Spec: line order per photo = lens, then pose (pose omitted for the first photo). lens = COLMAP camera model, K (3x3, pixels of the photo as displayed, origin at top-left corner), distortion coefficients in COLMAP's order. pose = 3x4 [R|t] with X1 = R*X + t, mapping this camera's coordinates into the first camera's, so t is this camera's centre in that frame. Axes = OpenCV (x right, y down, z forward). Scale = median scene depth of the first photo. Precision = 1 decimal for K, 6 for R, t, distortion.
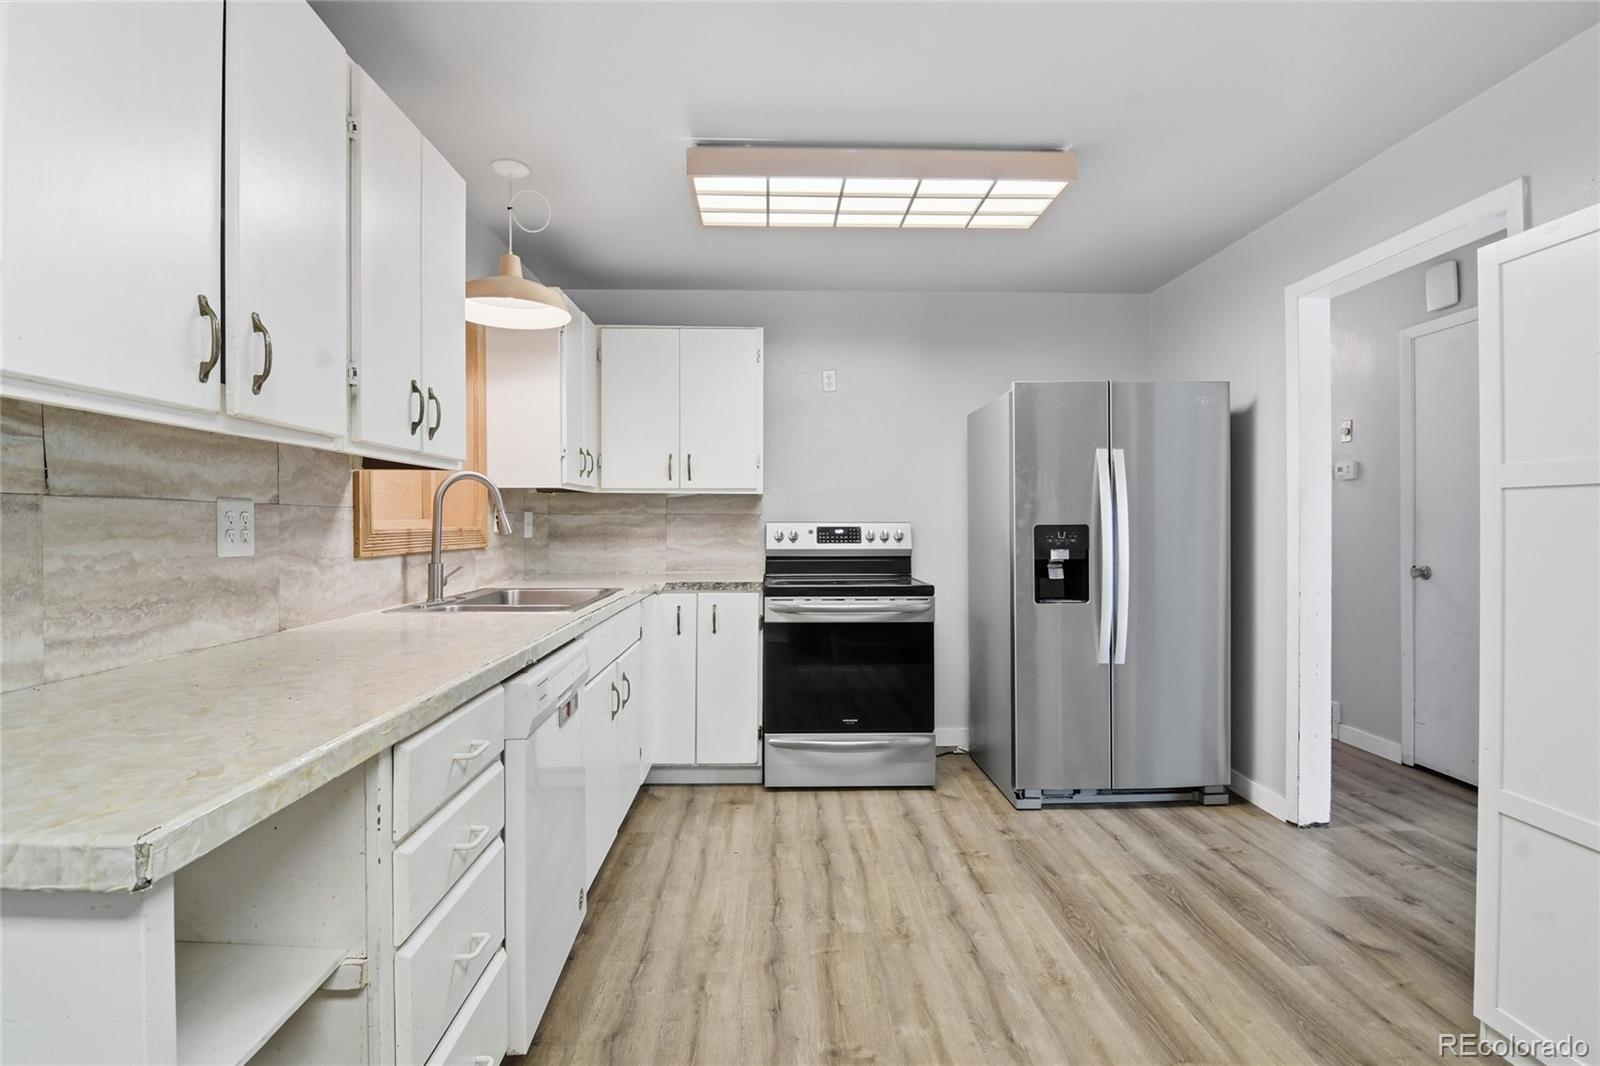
lens RADIAL K [[790.4, 0, 797.3], [0, 790.4, 522.5], [0, 0, 1]] dist [-0.004246, -0.000667]
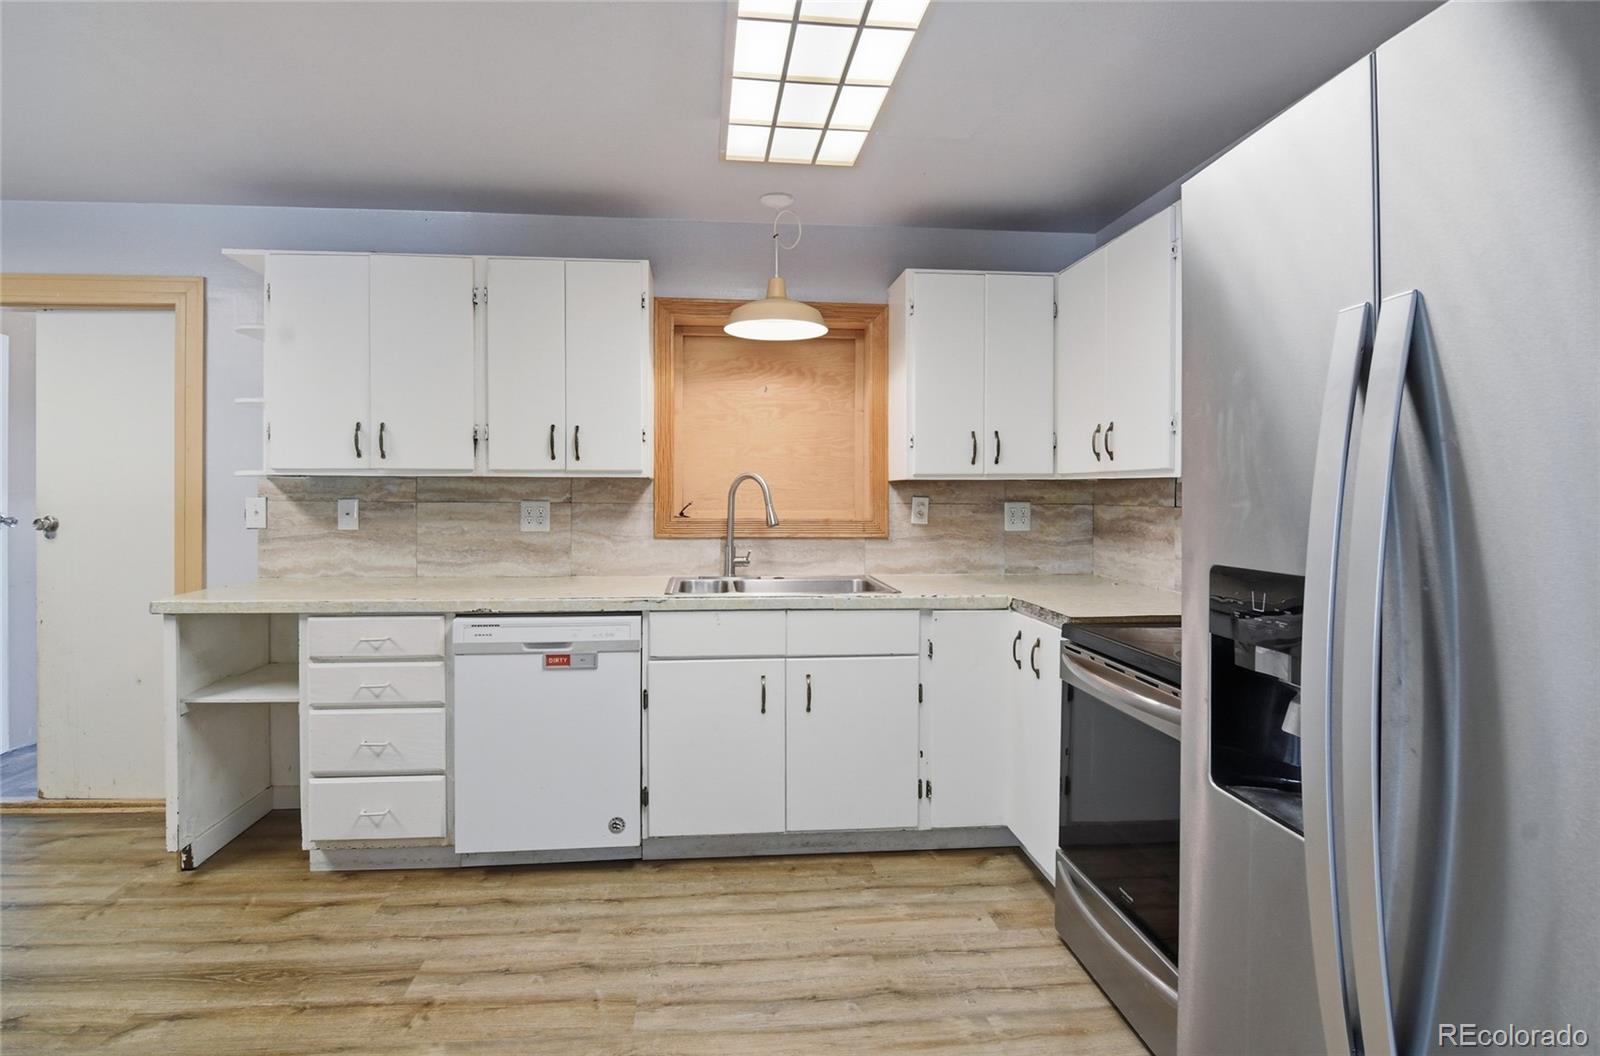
lens RADIAL K [[813.5, 0, 774.6], [0, 813.5, 497.8], [0, 0, 1]] dist [-0.016023, -0.000558]
pose [[0.046821, 0.009218, -0.998861, 1.073323], [-0.003907, 0.999951, 0.009045, -0.048617], [0.998896, 0.003479, 0.046855, 1.282332]]
